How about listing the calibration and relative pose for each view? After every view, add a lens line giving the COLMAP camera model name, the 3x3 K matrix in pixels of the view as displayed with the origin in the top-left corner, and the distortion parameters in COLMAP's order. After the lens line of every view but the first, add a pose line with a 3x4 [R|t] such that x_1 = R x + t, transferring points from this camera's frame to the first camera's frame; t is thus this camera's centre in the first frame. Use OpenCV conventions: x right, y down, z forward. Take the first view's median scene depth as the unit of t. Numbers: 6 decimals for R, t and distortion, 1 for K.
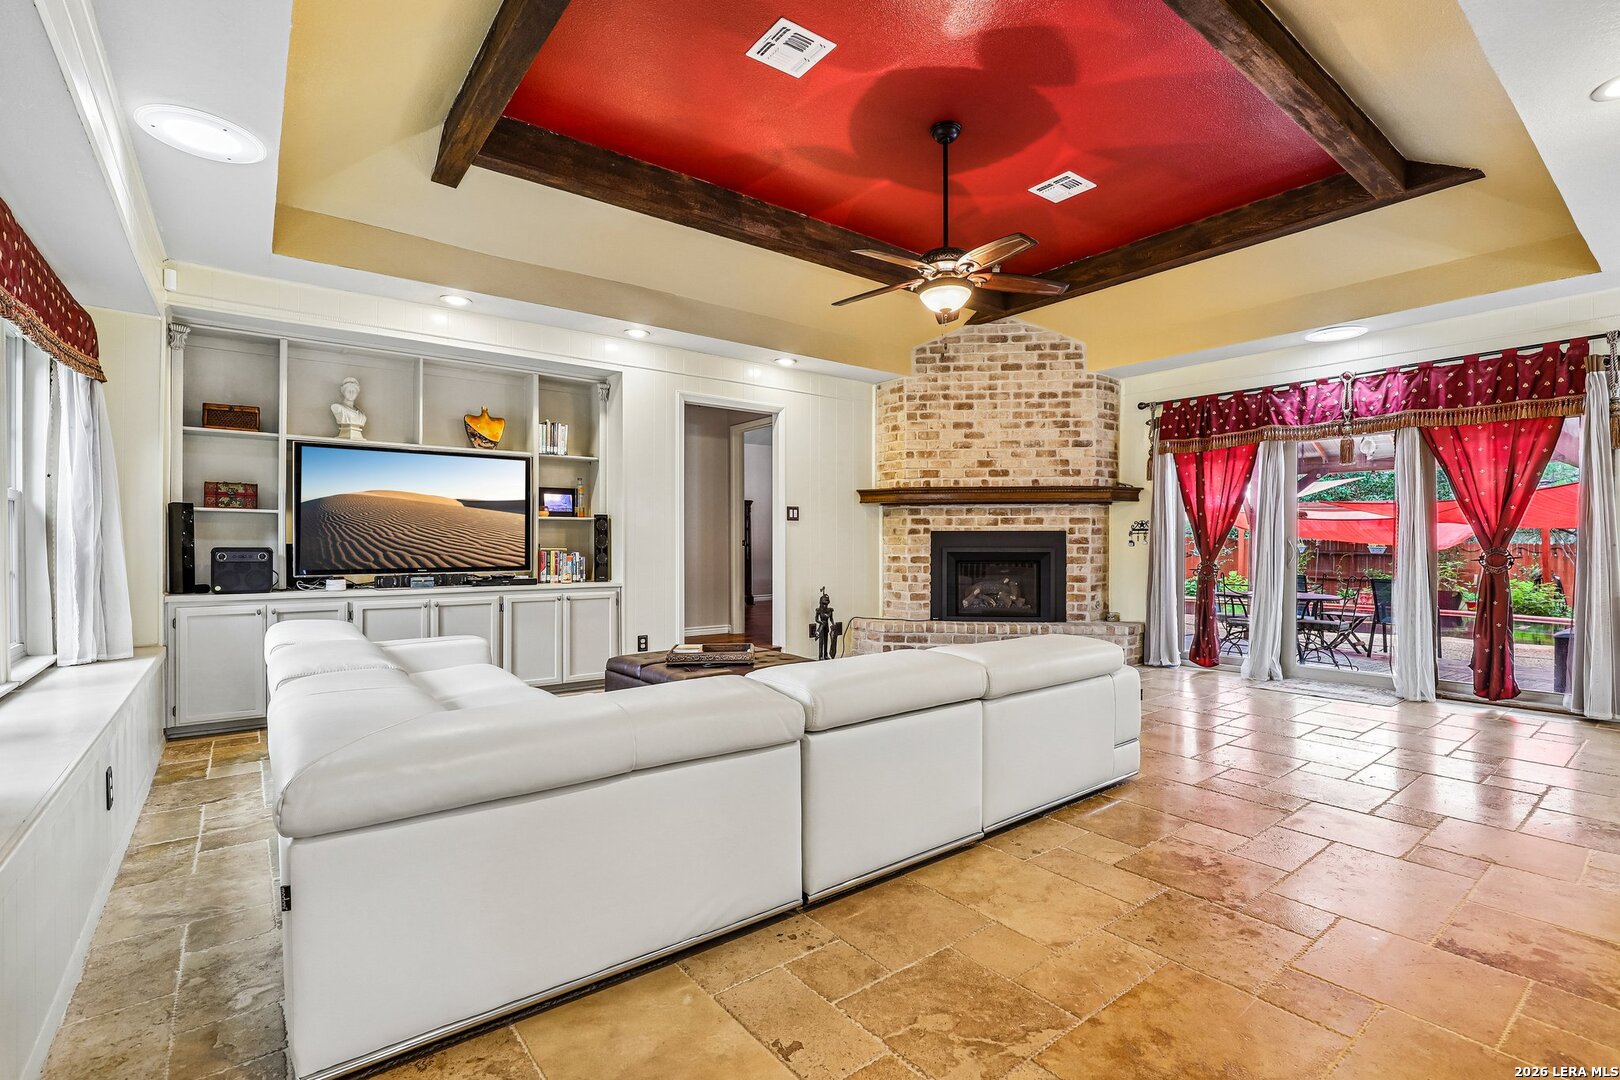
lens RADIAL K [[754.3, 0, 822.4], [0, 754.3, 548.2], [0, 0, 1]] dist [-0.020028, 0.005606]
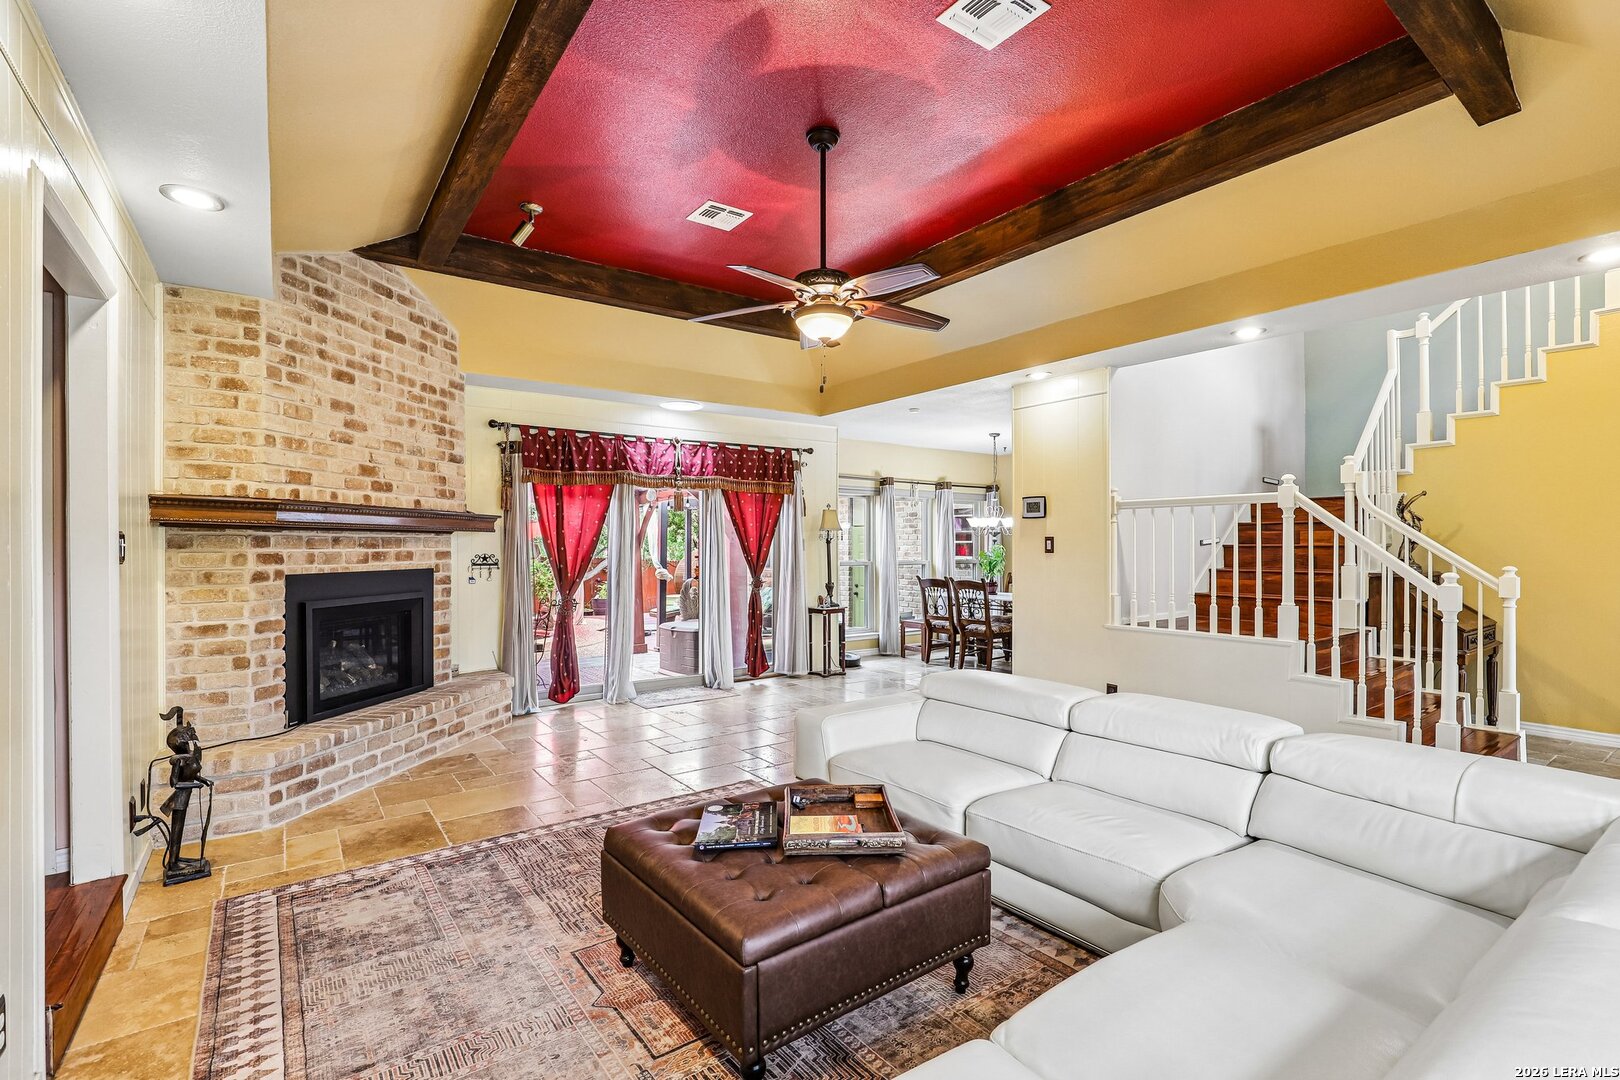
lens RADIAL K [[754.3, 0, 824.7], [0, 754.3, 546.0], [0, 0, 1]] dist [-0.020028, 0.005606]
pose [[0.015398, -0.000729, 0.999881, -0.437004], [0.010022, 0.999950, 0.000575, -0.042403], [-0.999831, 0.010012, 0.015405, 0.589000]]
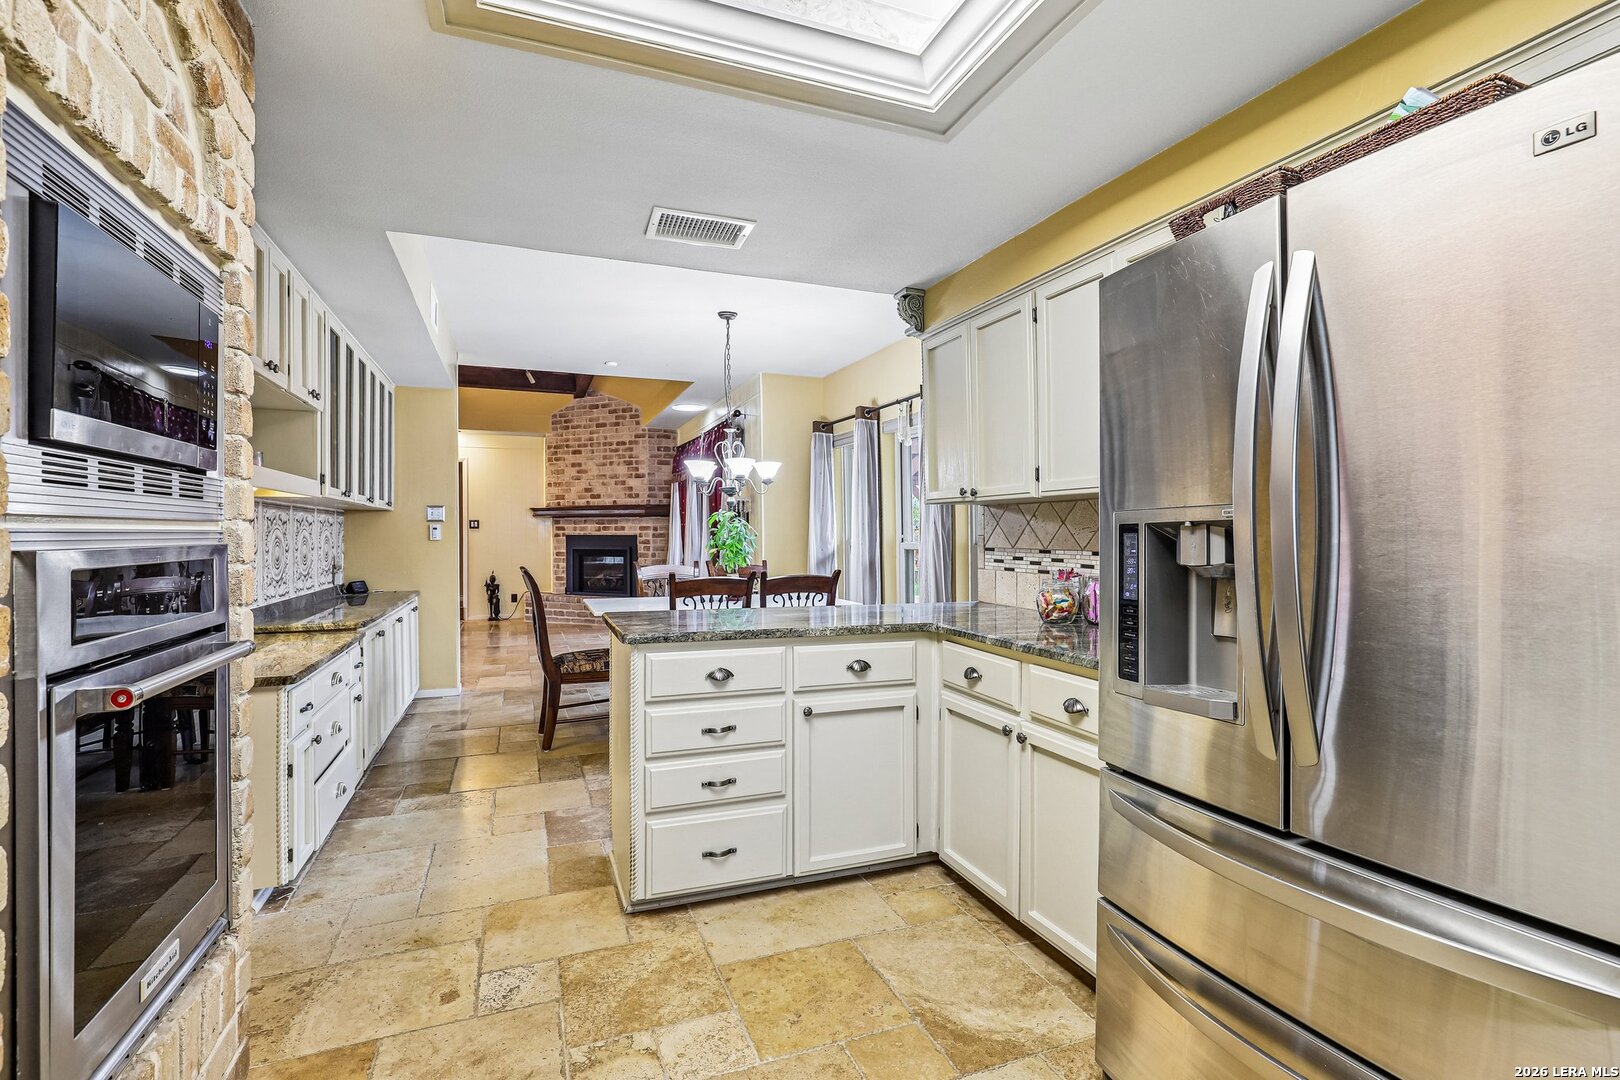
lens RADIAL K [[754.3, 0, 814.4], [0, 754.3, 541.2], [0, 0, 1]] dist [-0.020028, 0.005606]
pose [[0.960193, 0.001428, -0.279333, 1.068161], [-0.000693, 0.999996, 0.002727, -0.015161], [0.279335, -0.002425, 0.960191, -0.314160]]
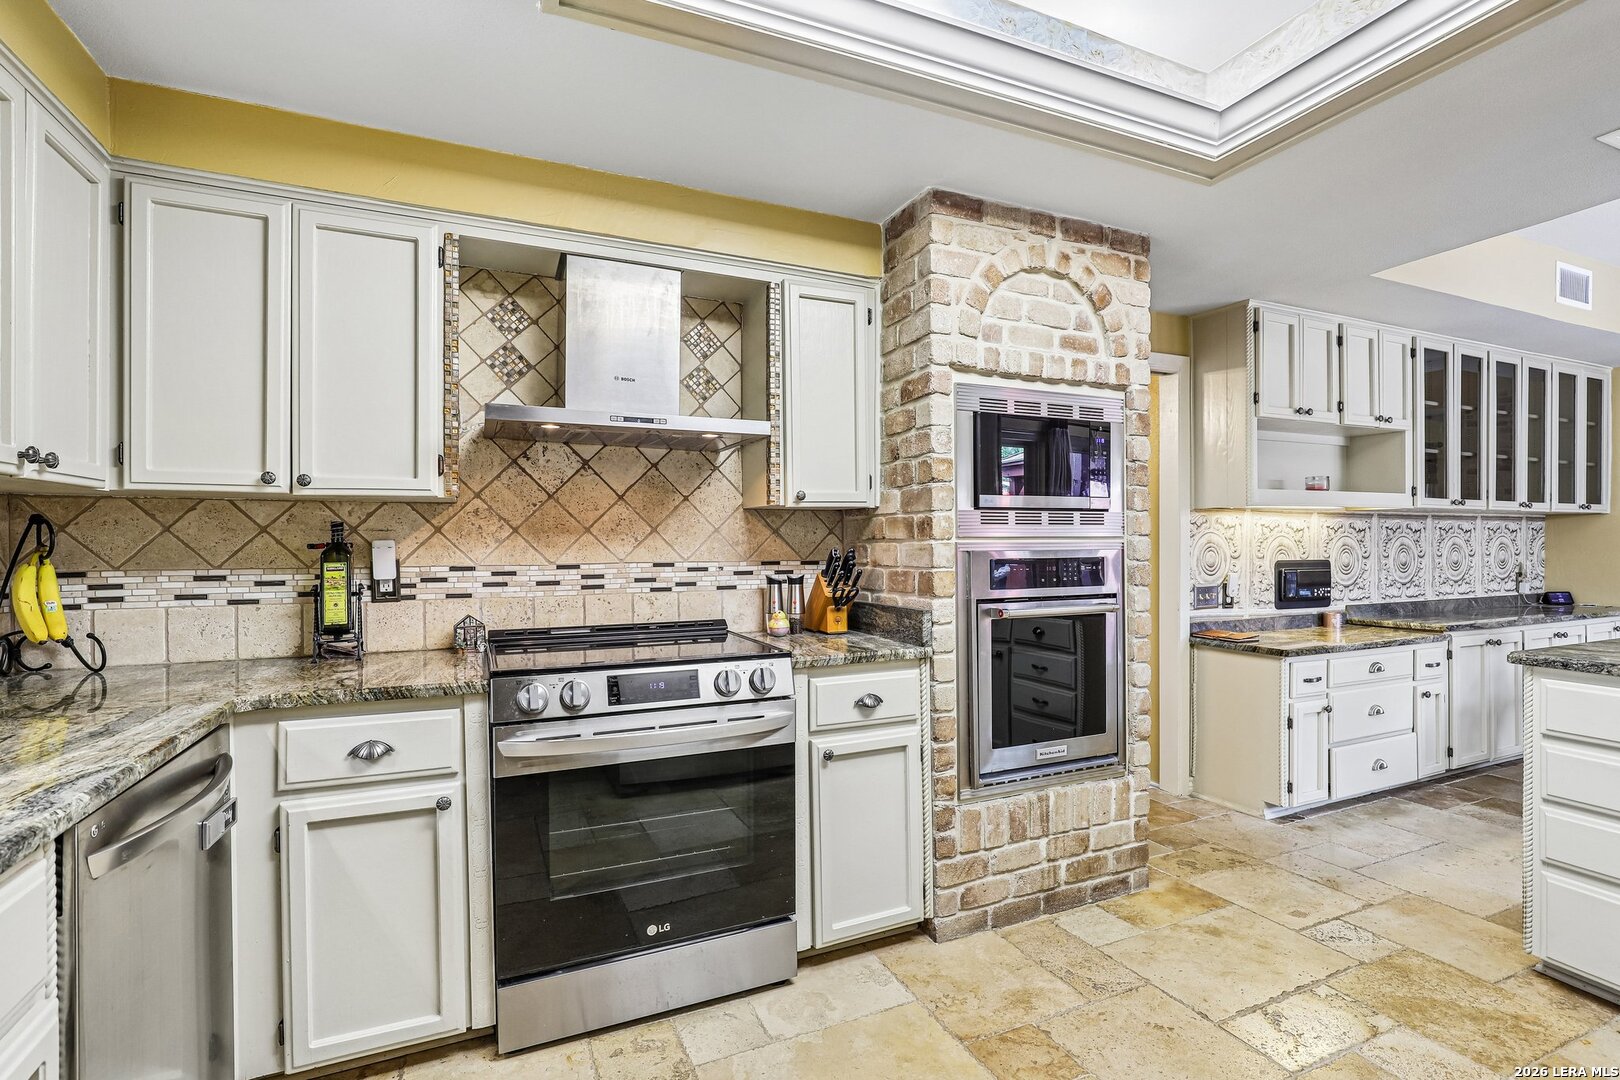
lens RADIAL K [[762.9, 0, 824.7], [0, 762.9, 547.5], [0, 0, 1]] dist [-0.023675, 0.006716]
pose [[-0.231096, 0.004695, -0.972920, 1.249935], [-0.001162, 0.999986, 0.005102, -0.015943], [0.972930, 0.002309, -0.231087, -0.218744]]
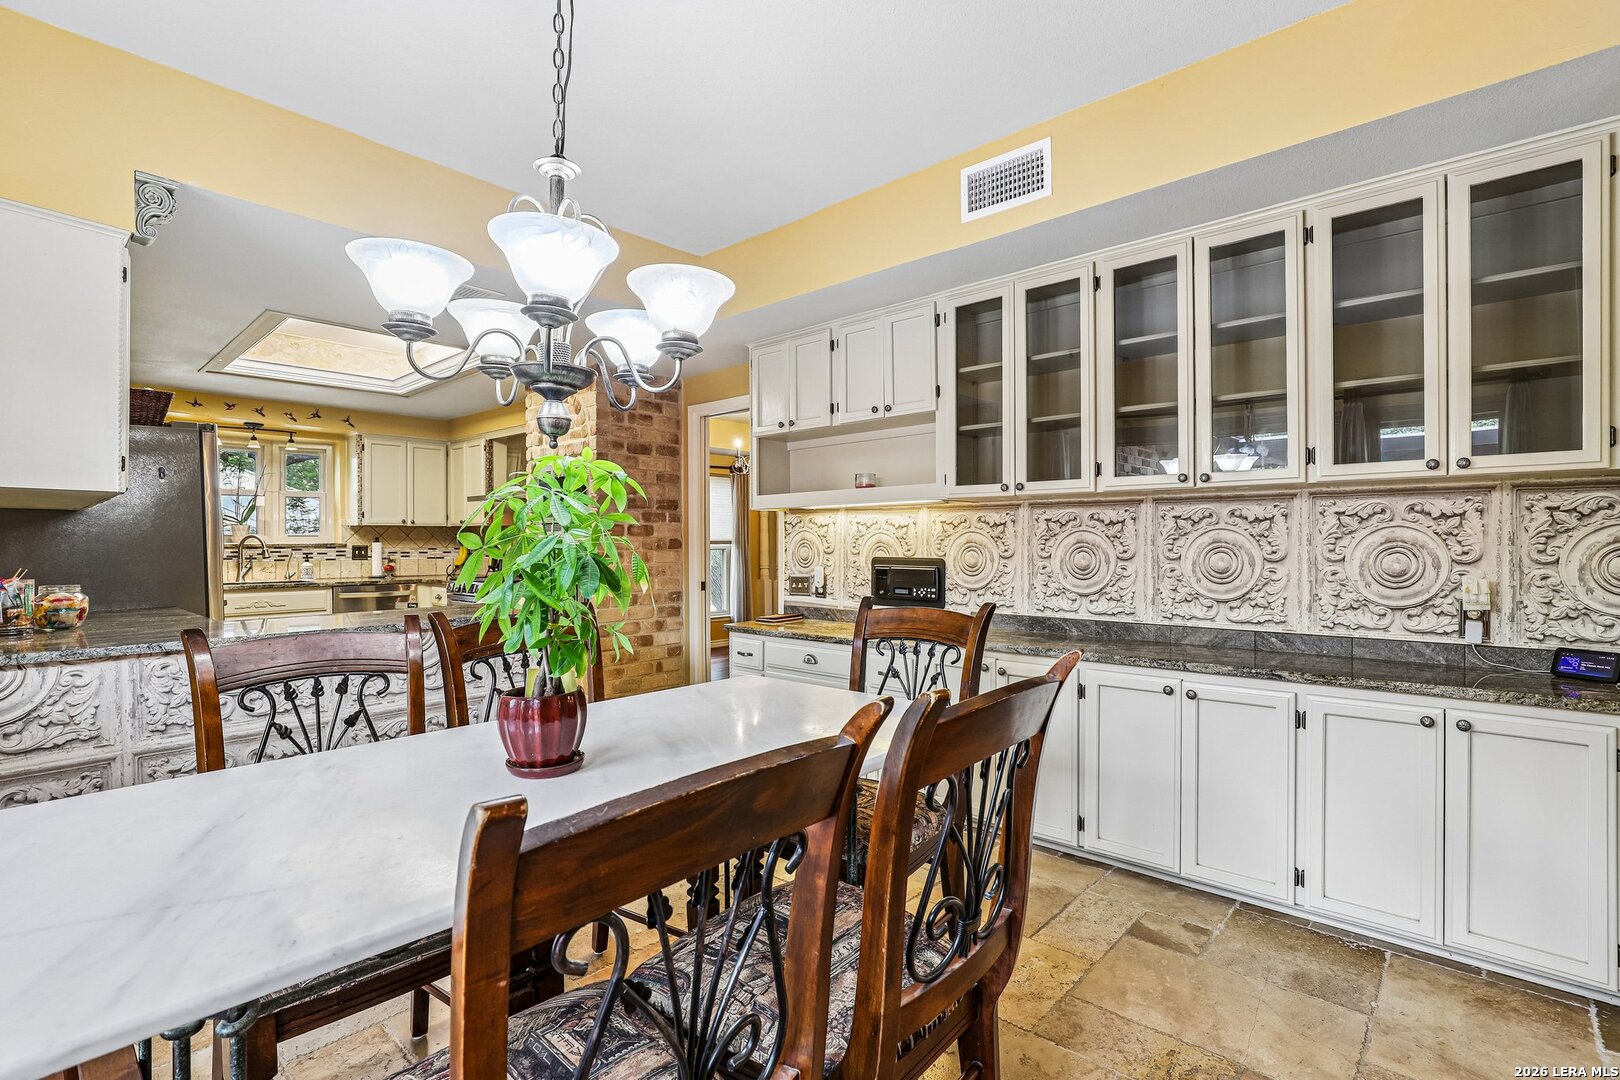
lens RADIAL K [[762.9, 0, 820.2], [0, 762.9, 544.4], [0, 0, 1]] dist [-0.023675, 0.006716]
pose [[-0.983257, 0.001933, -0.182212, 0.776437], [0.000405, 0.999964, 0.008419, -0.018244], [0.182221, 0.008205, -0.983223, 0.530515]]
